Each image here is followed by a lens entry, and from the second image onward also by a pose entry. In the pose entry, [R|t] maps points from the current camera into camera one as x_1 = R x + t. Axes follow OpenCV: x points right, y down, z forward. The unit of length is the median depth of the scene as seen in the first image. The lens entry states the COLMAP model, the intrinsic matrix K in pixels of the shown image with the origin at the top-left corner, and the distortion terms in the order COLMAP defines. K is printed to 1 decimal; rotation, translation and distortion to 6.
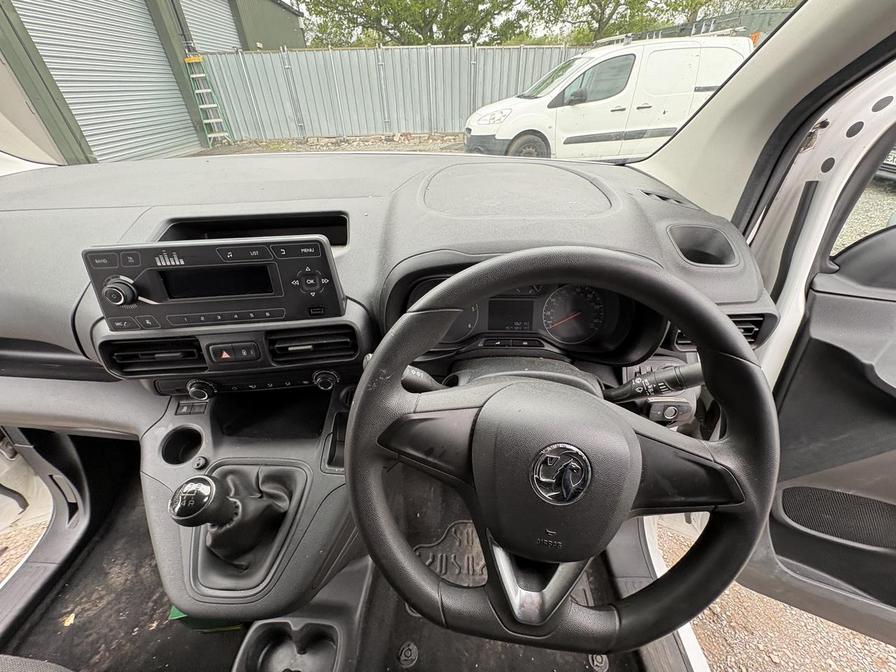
lens RADIAL K [[356.1, 0, 450.0], [0, 356.1, 334.9], [0, 0, 1]] dist [0.000828, -0.000010]
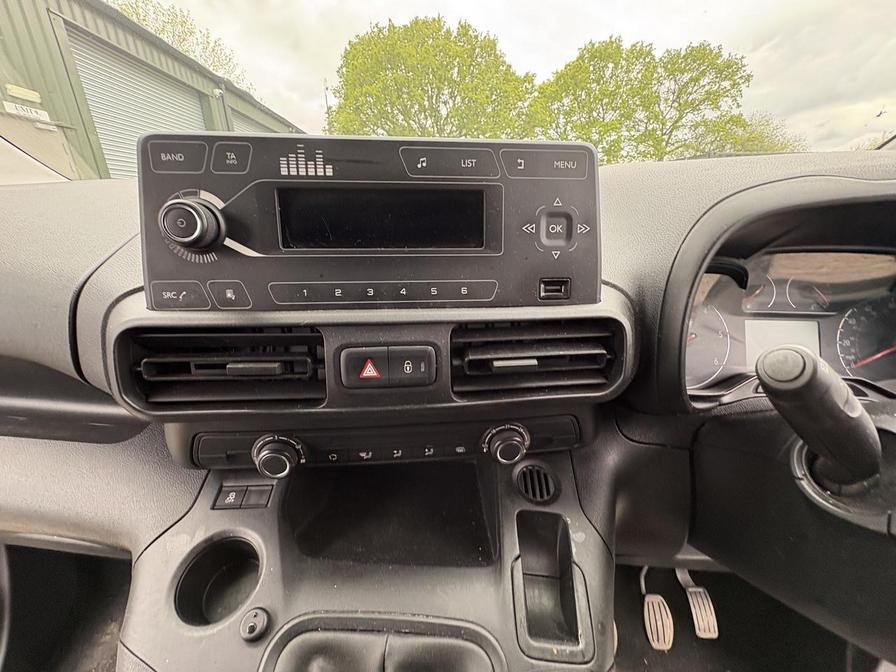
lens RADIAL K [[356.1, 0, 449.3], [0, 356.1, 336.4], [0, 0, 1]] dist [0.000828, -0.000010]
pose [[0.999771, 0.021234, -0.002491, -0.508805], [-0.021132, 0.963750, -0.265969, 0.133416], [-0.003247, 0.265961, 0.963978, 0.509133]]
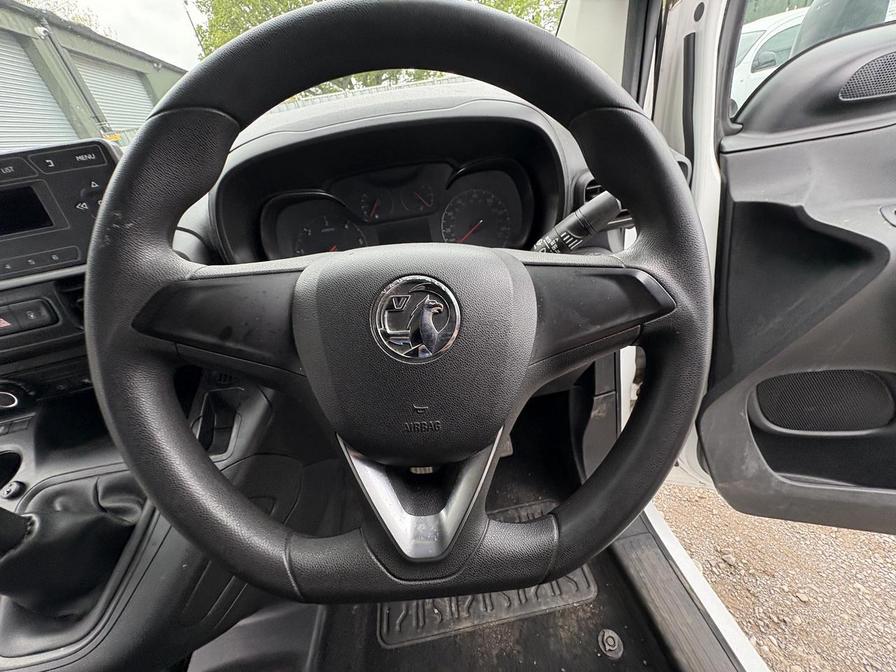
lens RADIAL K [[356.1, 0, 448.1], [0, 356.1, 335.9], [0, 0, 1]] dist [0.000828, -0.000010]
pose [[0.977507, -0.197096, 0.075056, 0.202652], [0.202446, 0.976648, -0.071932, 0.313134], [-0.059125, 0.085509, 0.994582, 0.207420]]
